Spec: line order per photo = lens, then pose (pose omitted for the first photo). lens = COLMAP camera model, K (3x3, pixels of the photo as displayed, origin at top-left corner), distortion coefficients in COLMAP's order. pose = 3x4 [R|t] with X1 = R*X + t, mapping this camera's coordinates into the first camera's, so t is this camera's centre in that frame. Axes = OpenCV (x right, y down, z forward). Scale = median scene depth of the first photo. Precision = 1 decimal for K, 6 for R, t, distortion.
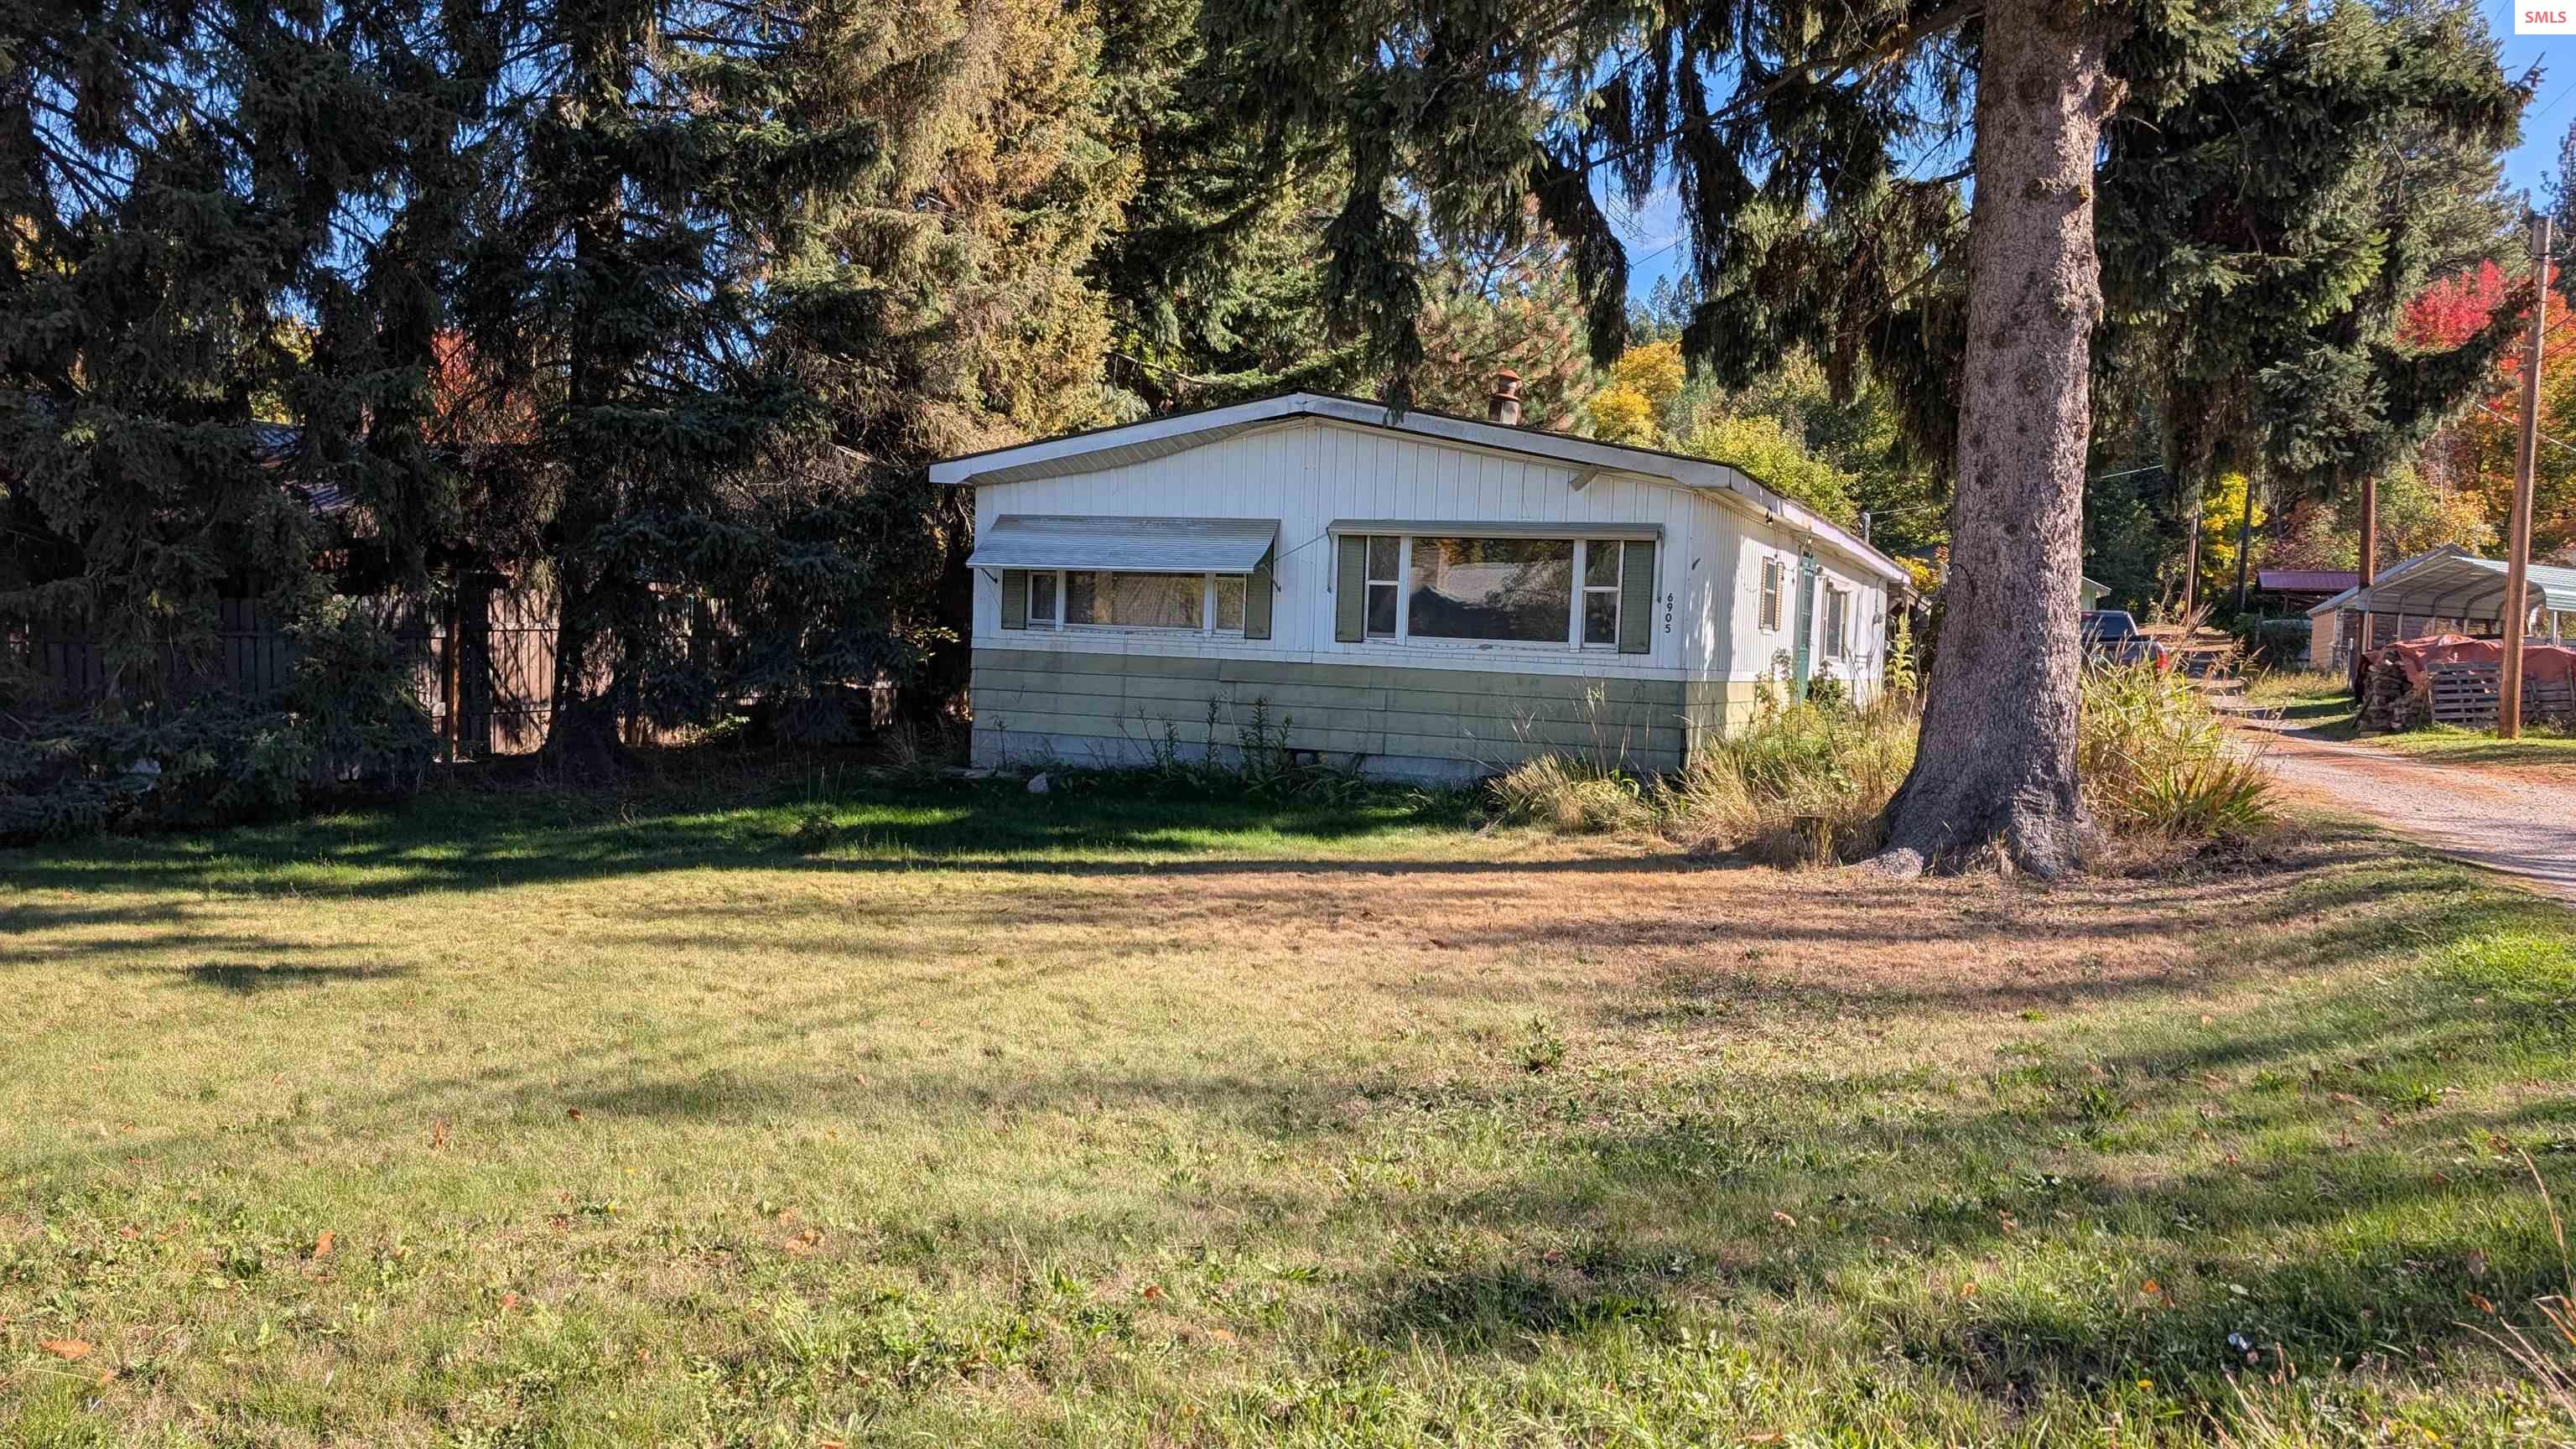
lens RADIAL K [[1791.7, 0, 1288.0], [0, 1791.7, 724.5], [0, 0, 1]] dist [0.073119, -0.107977]
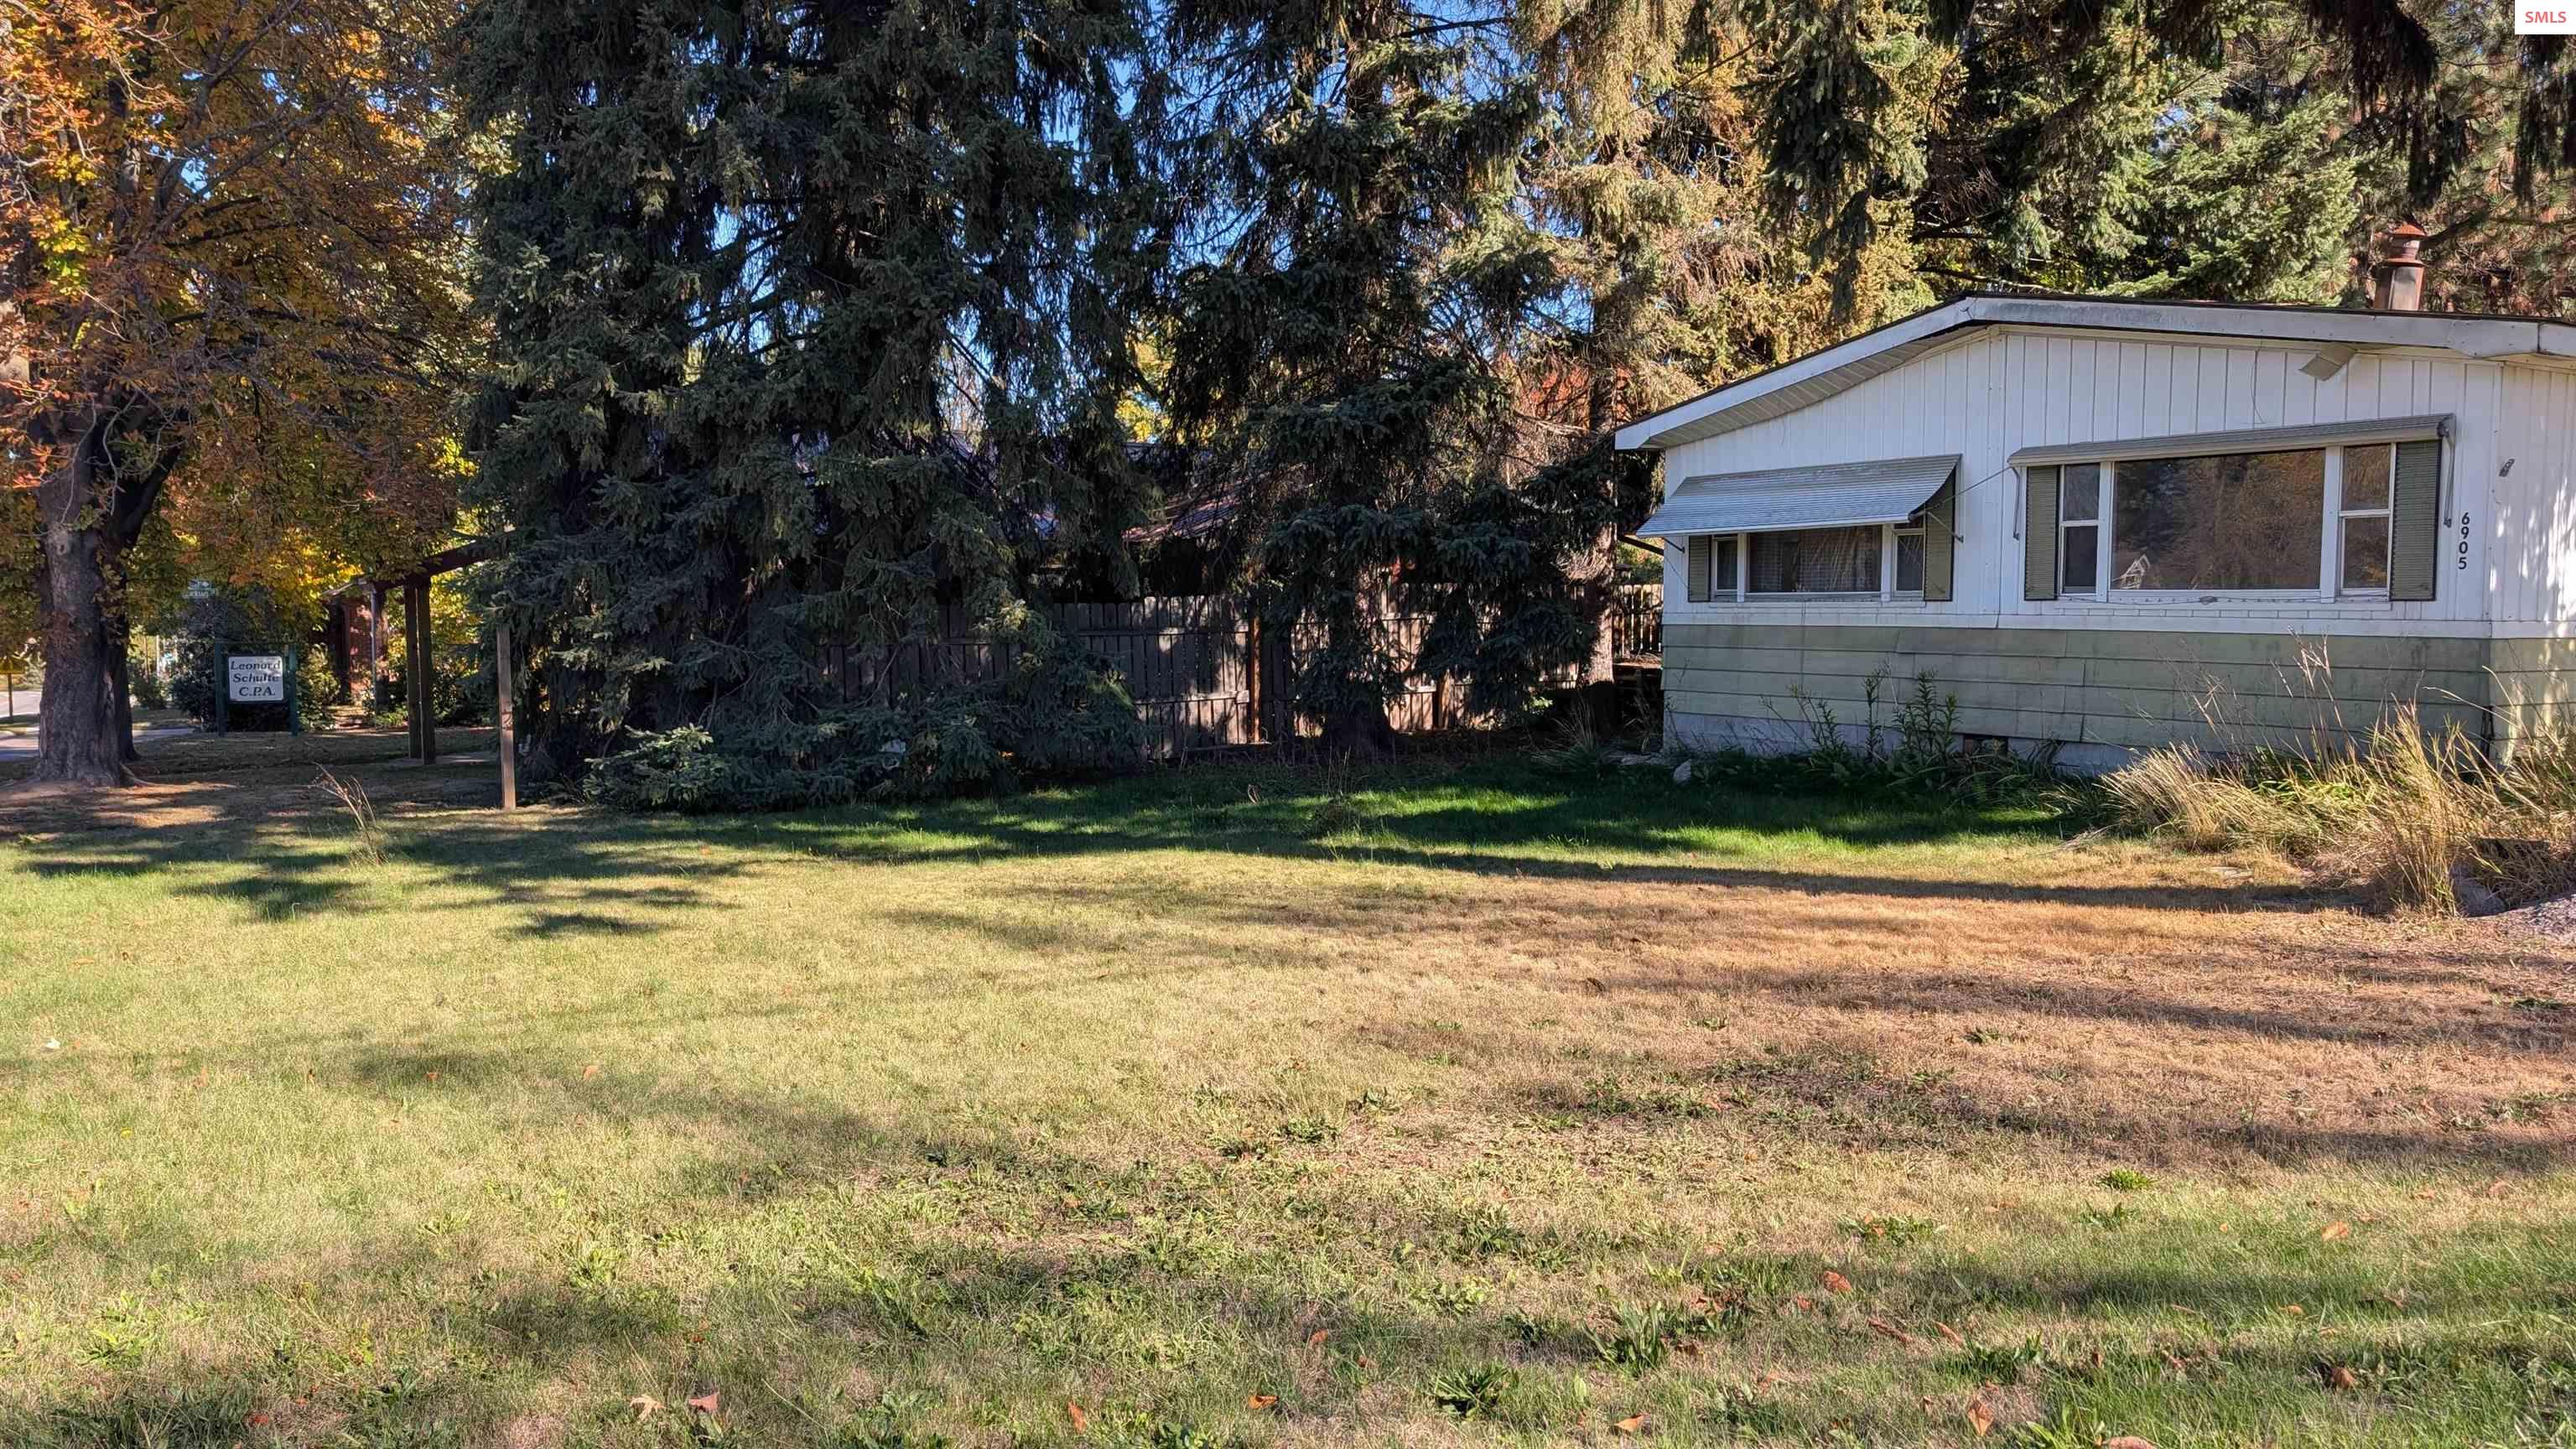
lens RADIAL K [[1791.7, 0, 1288.0], [0, 1791.7, 724.5], [0, 0, 1]] dist [0.073119, -0.107977]
pose [[0.814093, -0.001287, -0.580734, 0.229990], [0.006606, 0.999953, 0.007044, 0.001373], [0.580698, -0.009571, 0.814063, 0.149357]]
